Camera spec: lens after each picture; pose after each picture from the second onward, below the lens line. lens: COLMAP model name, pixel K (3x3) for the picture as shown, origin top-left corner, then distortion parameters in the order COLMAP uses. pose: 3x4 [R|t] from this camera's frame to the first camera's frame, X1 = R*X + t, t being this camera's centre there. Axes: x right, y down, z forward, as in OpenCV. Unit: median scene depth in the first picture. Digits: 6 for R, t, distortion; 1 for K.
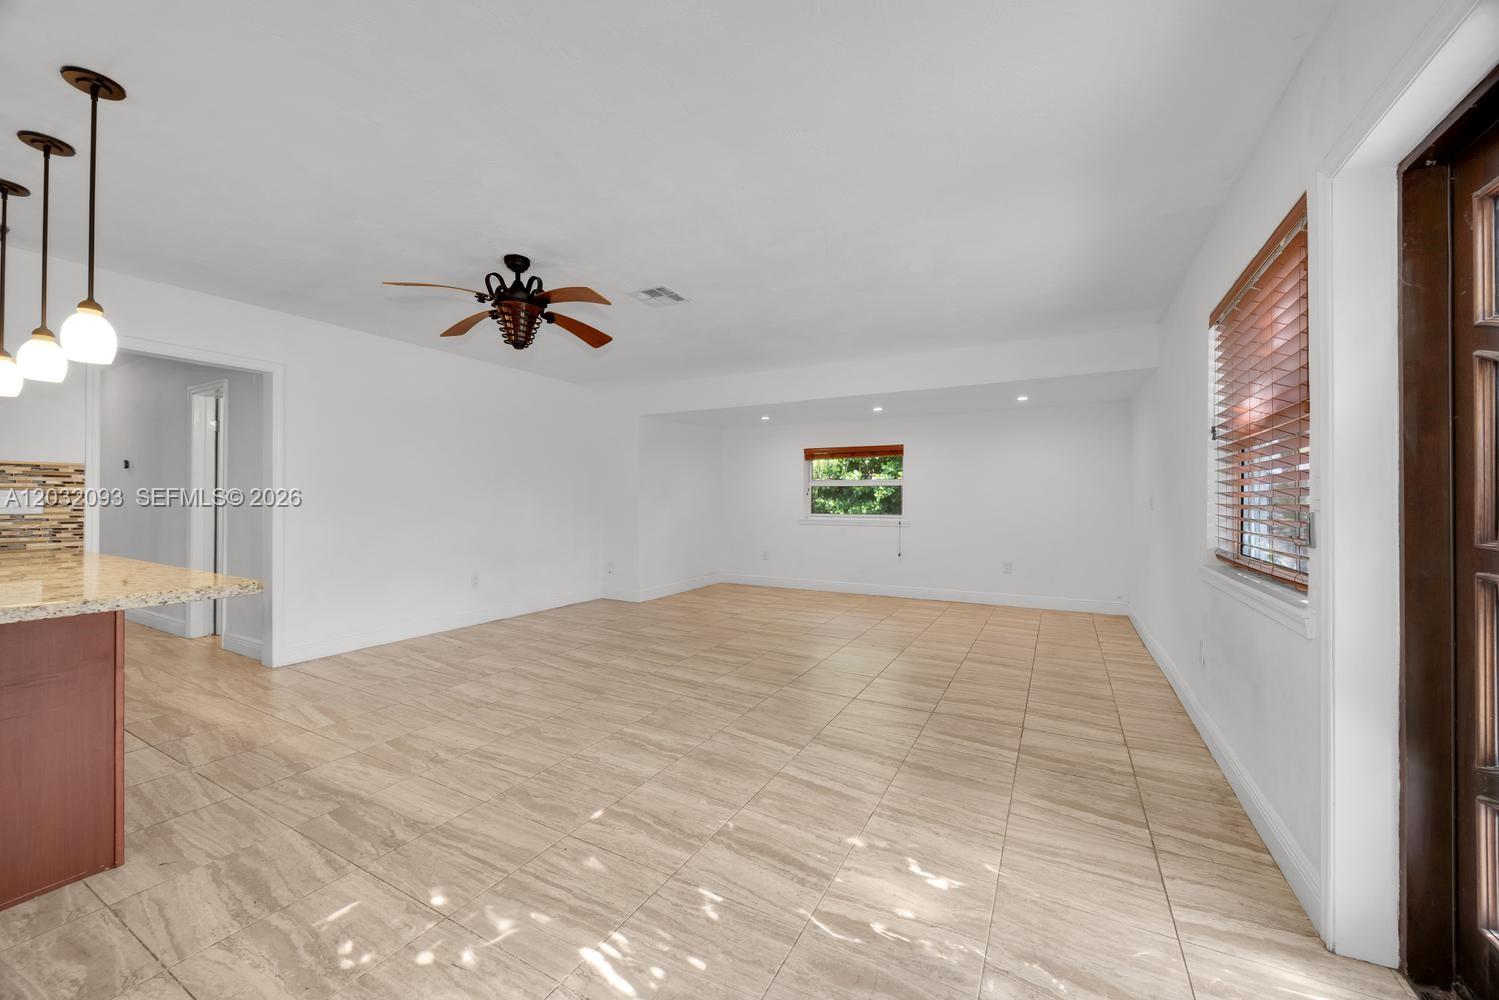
lens RADIAL K [[569.0, 0, 745.7], [0, 569.0, 498.2], [0, 0, 1]] dist [-0.006321, 0.001477]
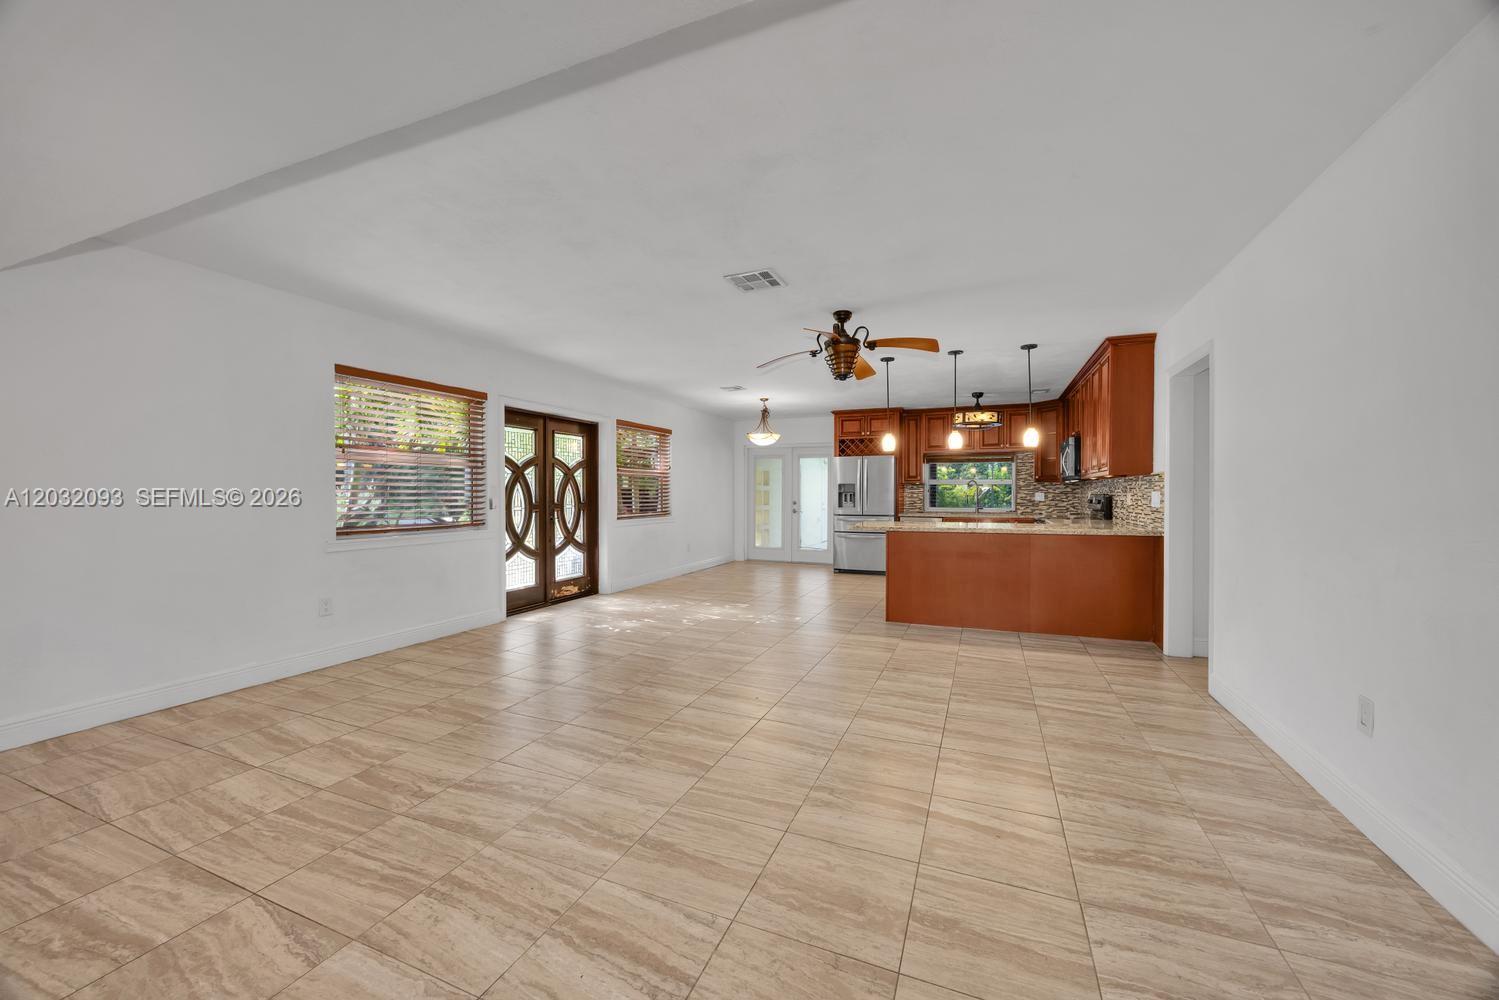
lens RADIAL K [[569.0, 0, 749.5], [0, 569.0, 501.2], [0, 0, 1]] dist [-0.006321, 0.001477]
pose [[-0.993972, -0.003631, -0.109570, -0.046590], [-0.004800, 0.999934, 0.010412, 0.000102], [0.109525, 0.010875, -0.993925, 2.301799]]
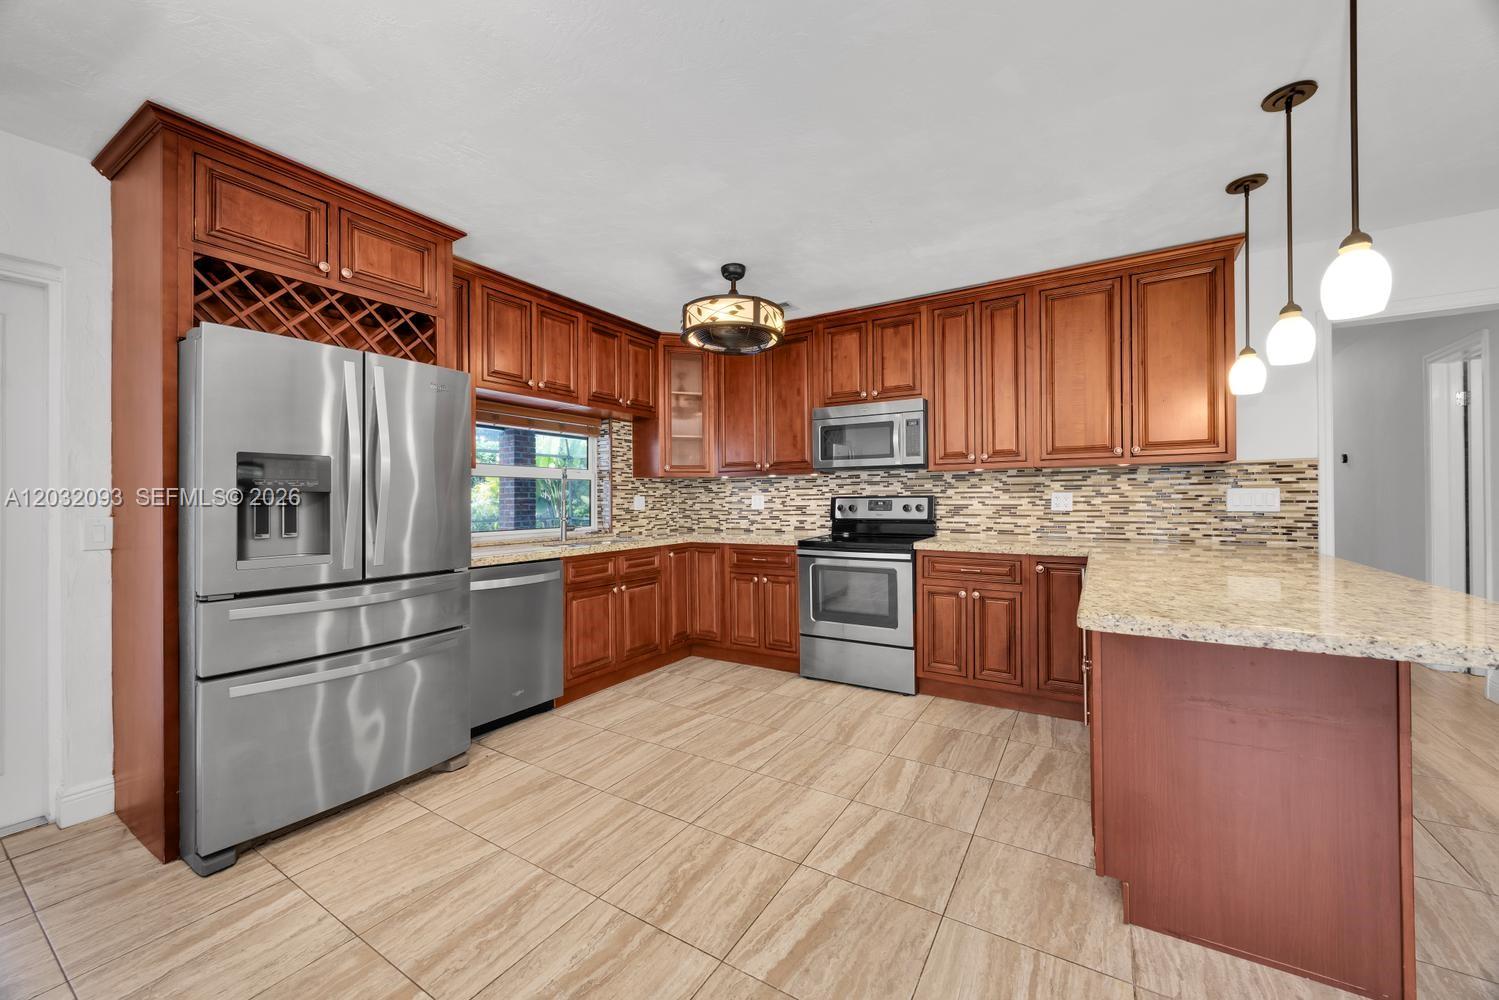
lens RADIAL K [[569.0, 0, 758.0], [0, 569.0, 496.8], [0, 0, 1]] dist [-0.006321, 0.001477]
pose [[-0.044687, -0.008157, -0.998968, -0.212380], [0.011021, 0.999902, -0.008658, 0.000224], [0.998940, -0.011397, -0.044593, 0.132708]]
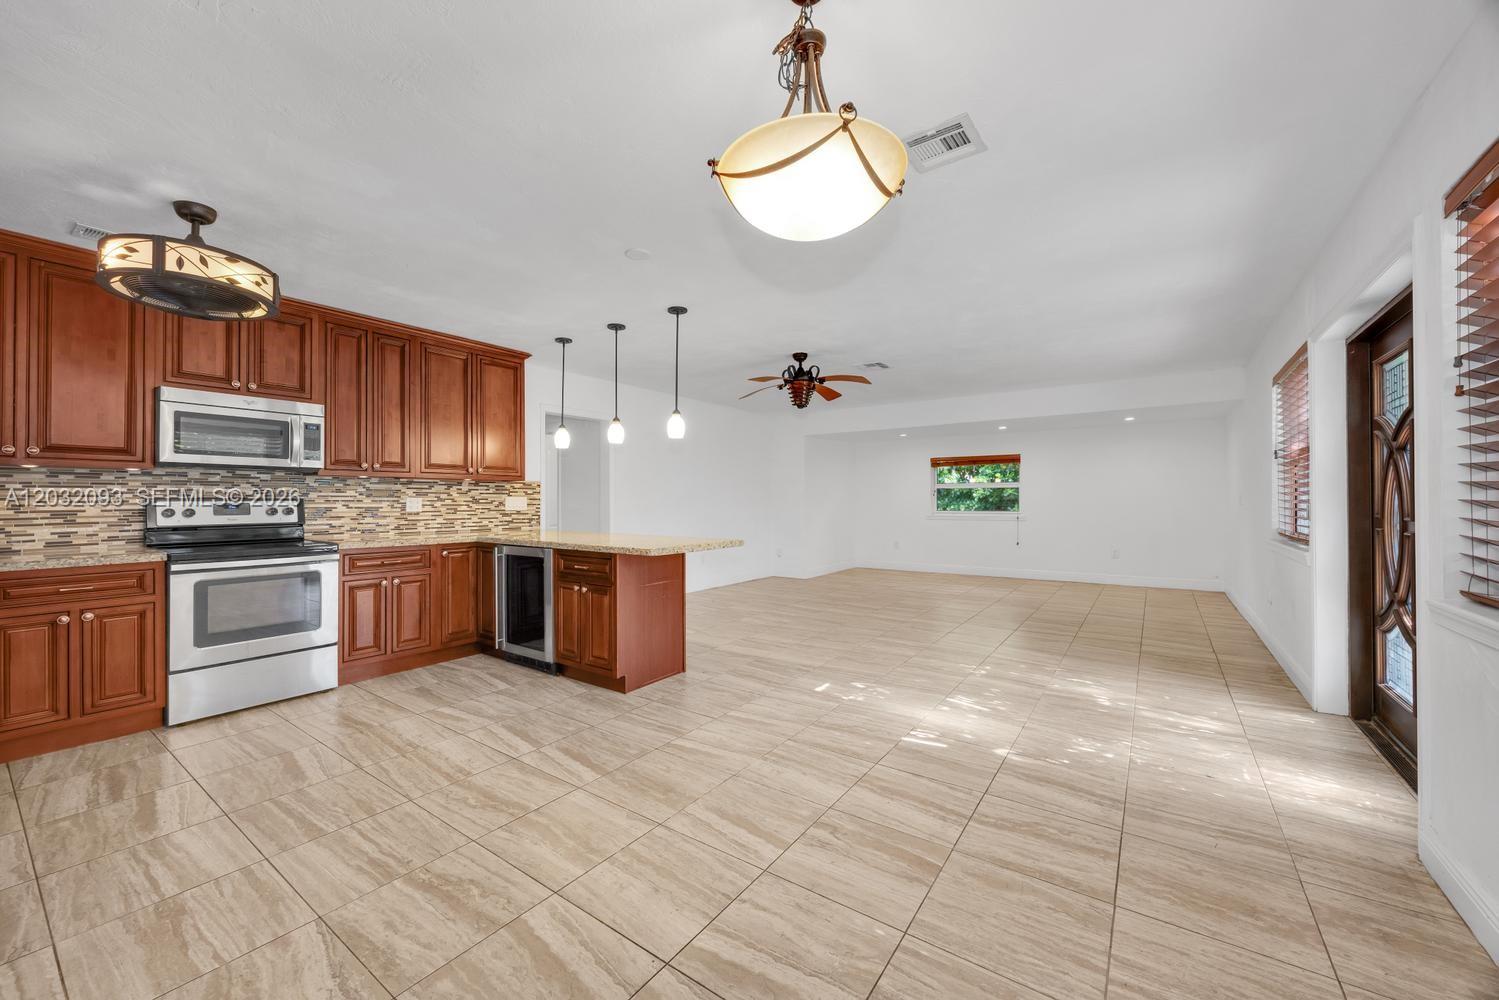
lens RADIAL K [[569.0, 0, 716.3], [0, 569.0, 500.5], [0, 0, 1]] dist [-0.006321, 0.001477]
pose [[0.988541, -0.006782, -0.150800, -0.390150], [0.006911, 0.999976, 0.000335, 0.000651], [0.150794, -0.001373, 0.988564, -0.653396]]
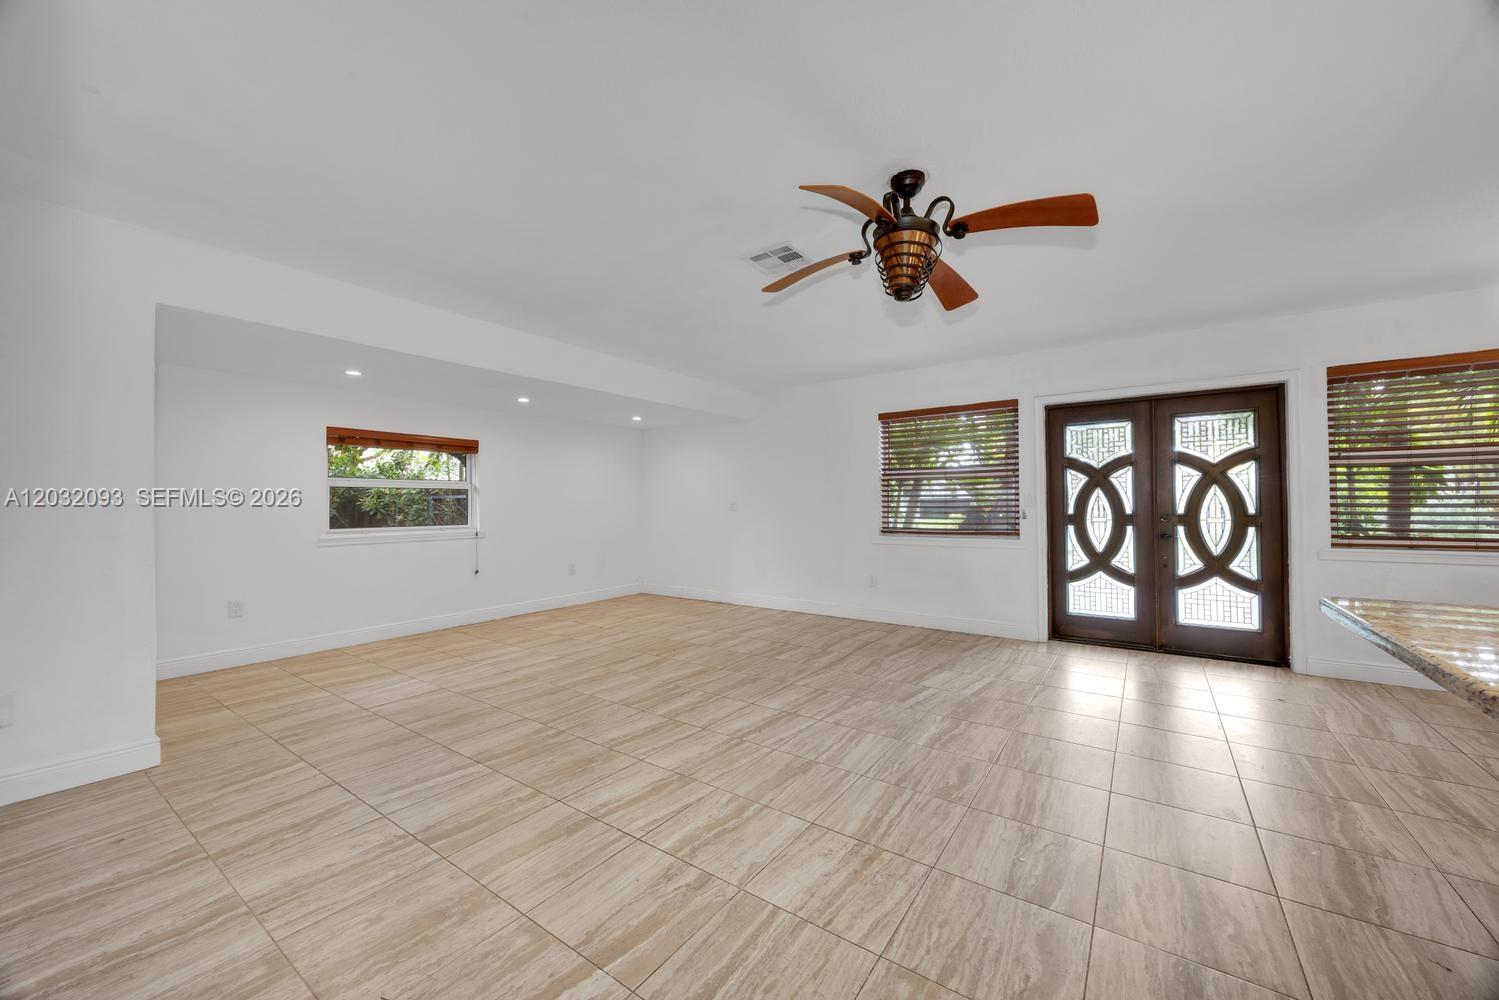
lens RADIAL K [[569.0, 0, 752.5], [0, 569.0, 502.5], [0, 0, 1]] dist [-0.006321, 0.001477]
pose [[0.104189, -0.004001, 0.994549, -1.154206], [0.002645, 0.999989, 0.003746, -0.009109], [-0.994554, 0.002241, 0.104198, 1.133940]]
